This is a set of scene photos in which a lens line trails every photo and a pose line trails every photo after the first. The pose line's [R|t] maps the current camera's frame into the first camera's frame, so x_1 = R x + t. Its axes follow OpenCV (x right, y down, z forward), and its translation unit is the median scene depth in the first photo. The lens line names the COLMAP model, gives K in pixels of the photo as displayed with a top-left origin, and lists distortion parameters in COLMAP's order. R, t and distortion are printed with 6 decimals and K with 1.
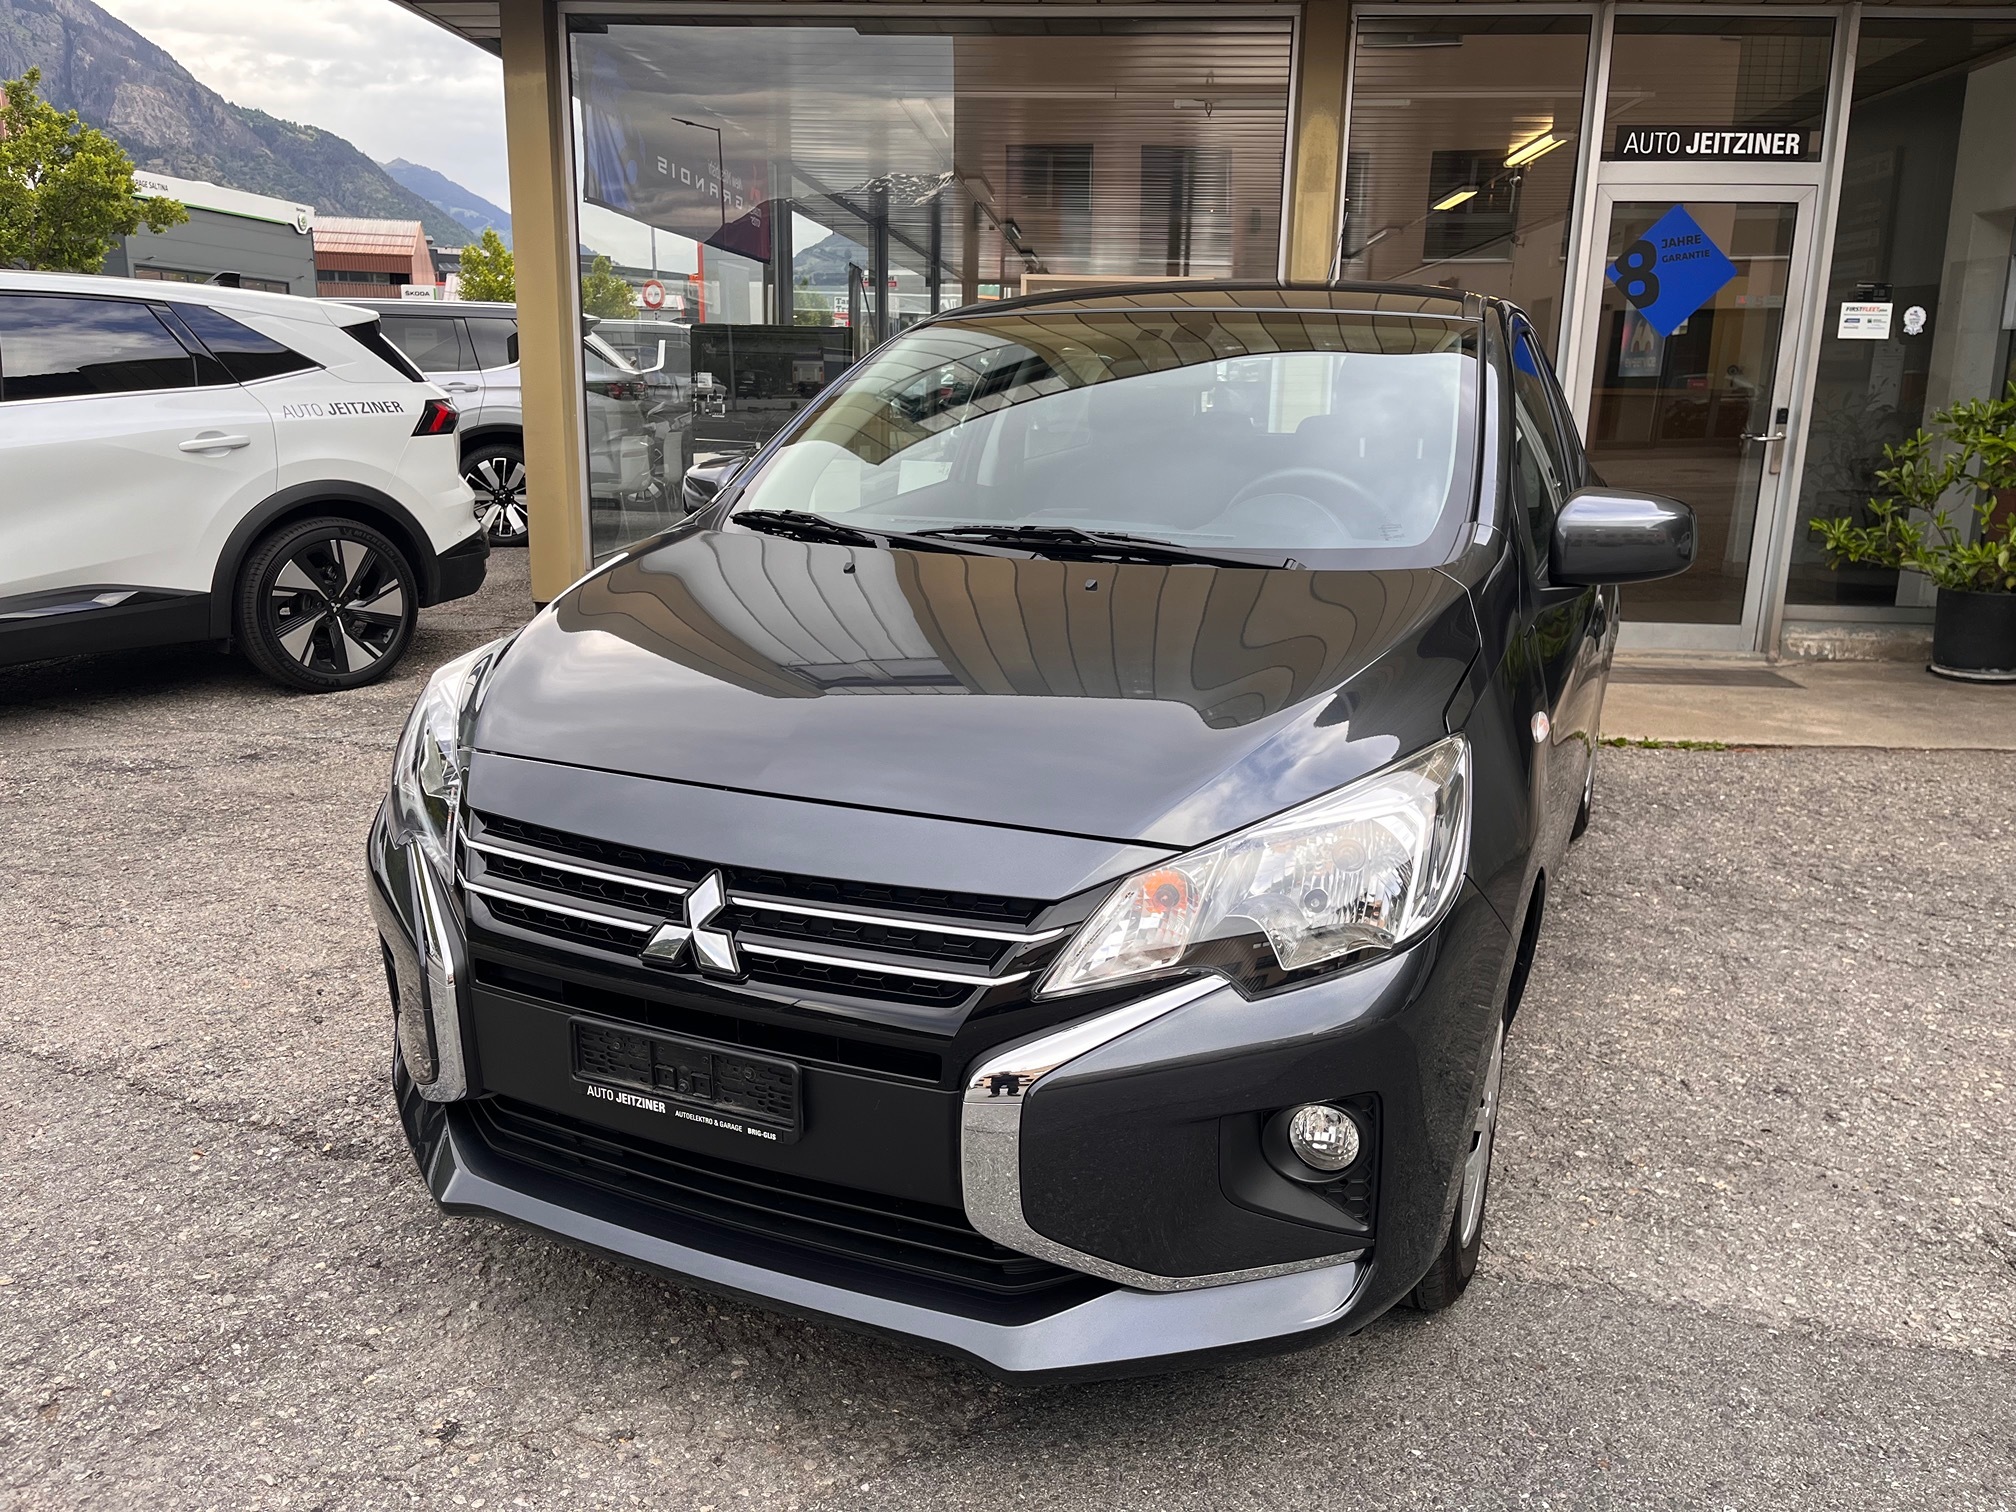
lens RADIAL K [[1522.9, 0, 983.1], [0, 1522.9, 752.6], [0, 0, 1]] dist [0.083251, -0.114516]
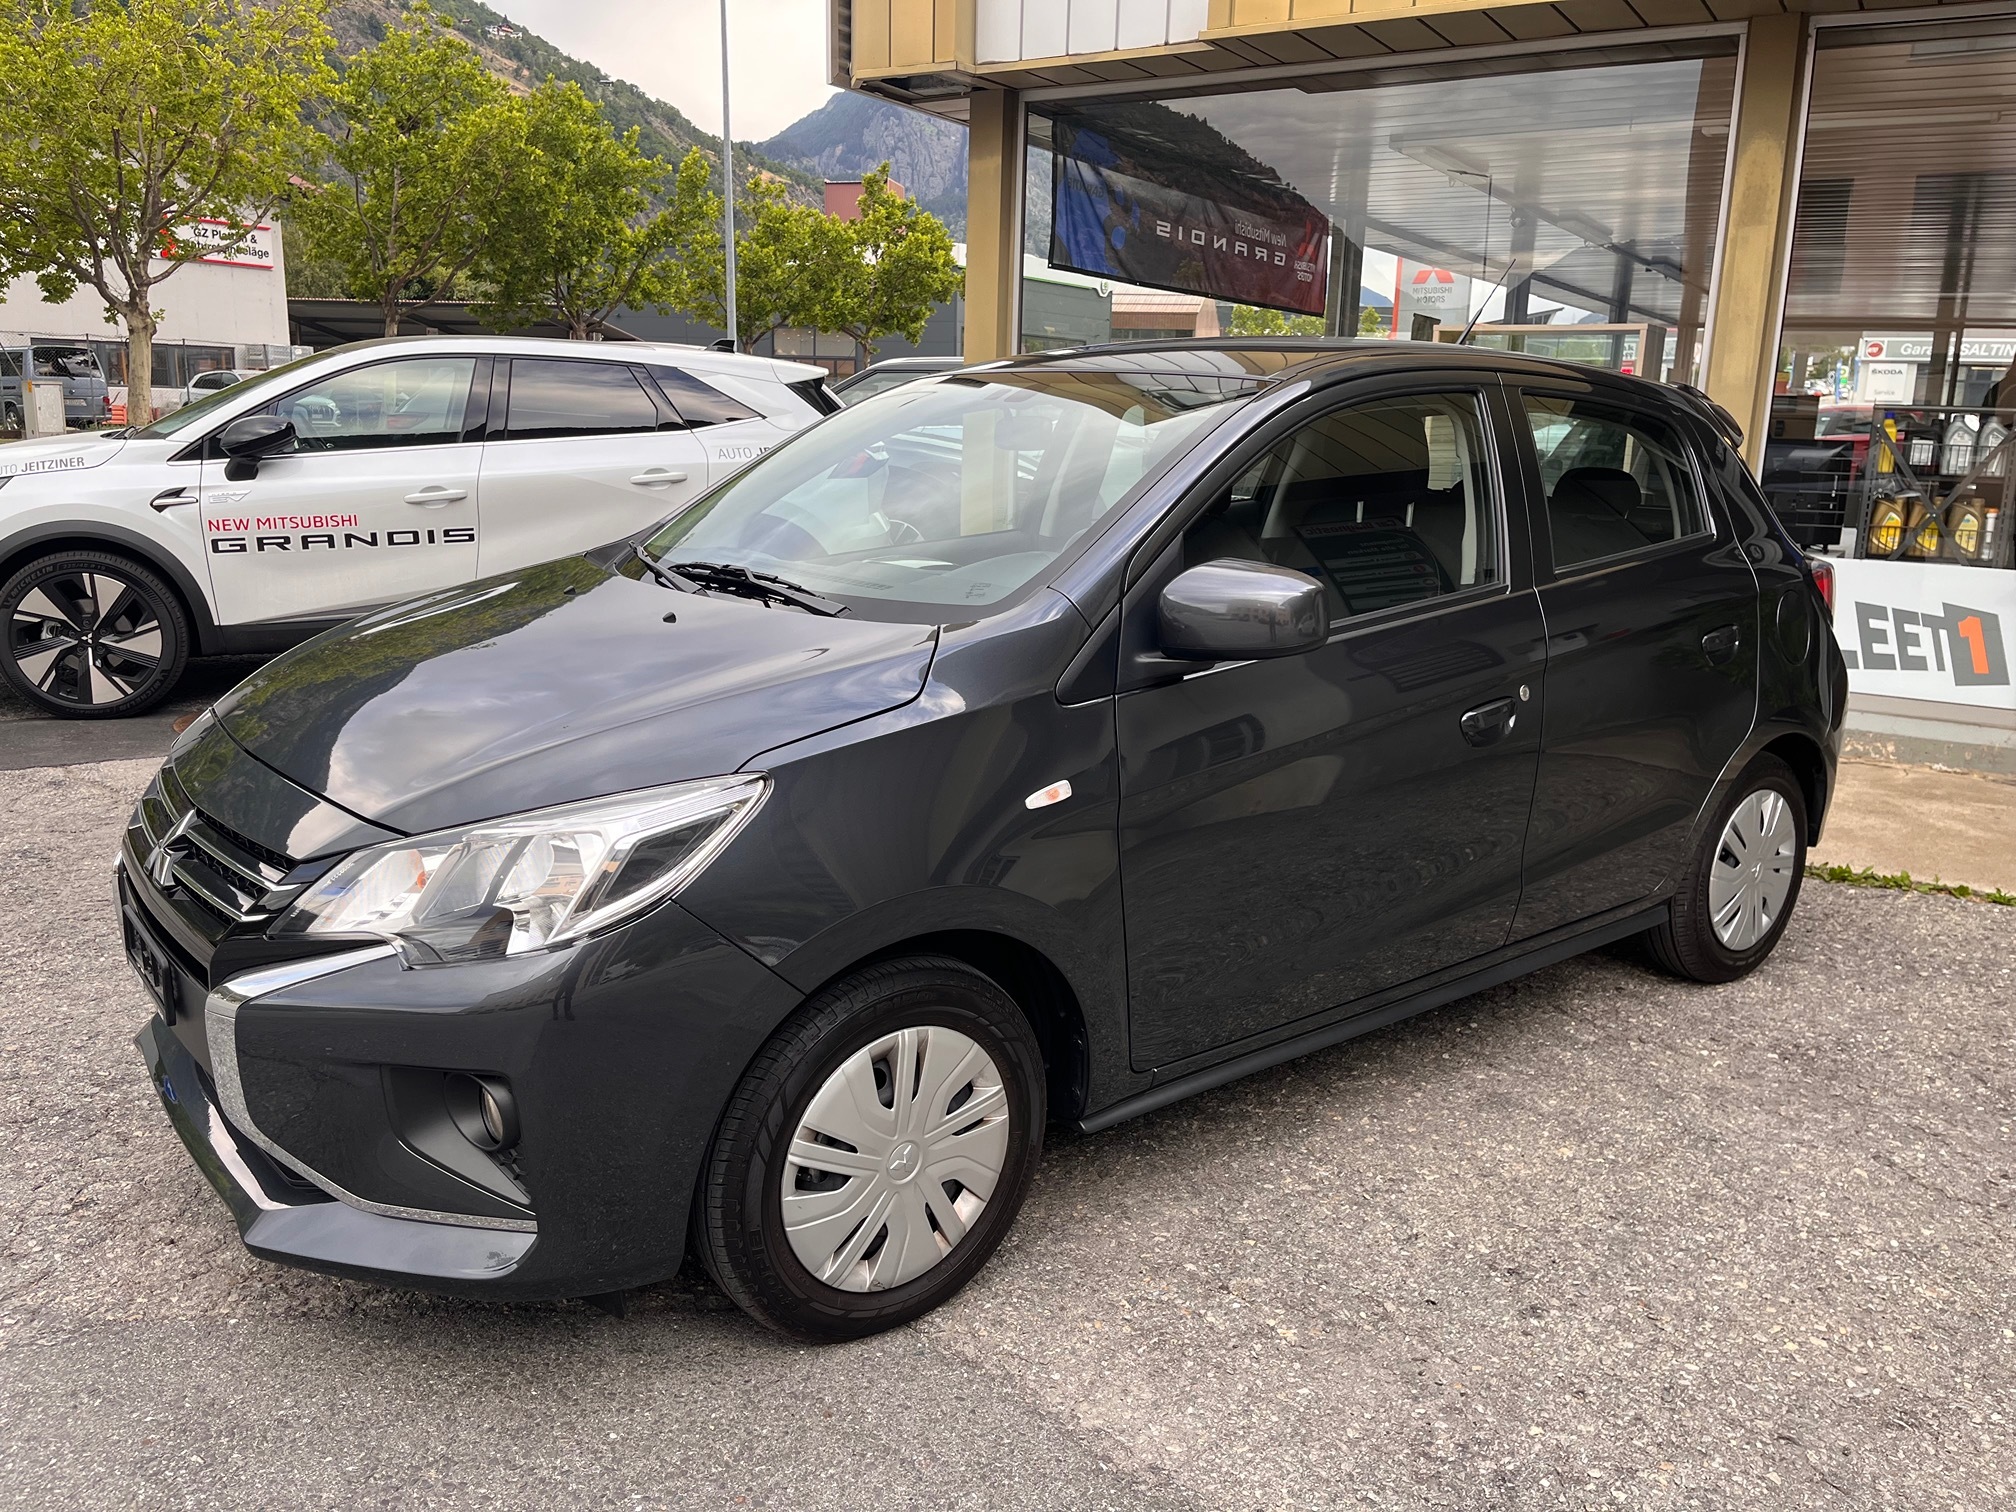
lens RADIAL K [[1522.9, 0, 991.6], [0, 1522.9, 740.5], [0, 0, 1]] dist [0.083251, -0.114516]
pose [[0.884409, 0.105729, -0.454580, 0.436218], [-0.122640, 0.992421, -0.007779, -0.022044], [0.450312, 0.062629, 0.890672, 0.063509]]
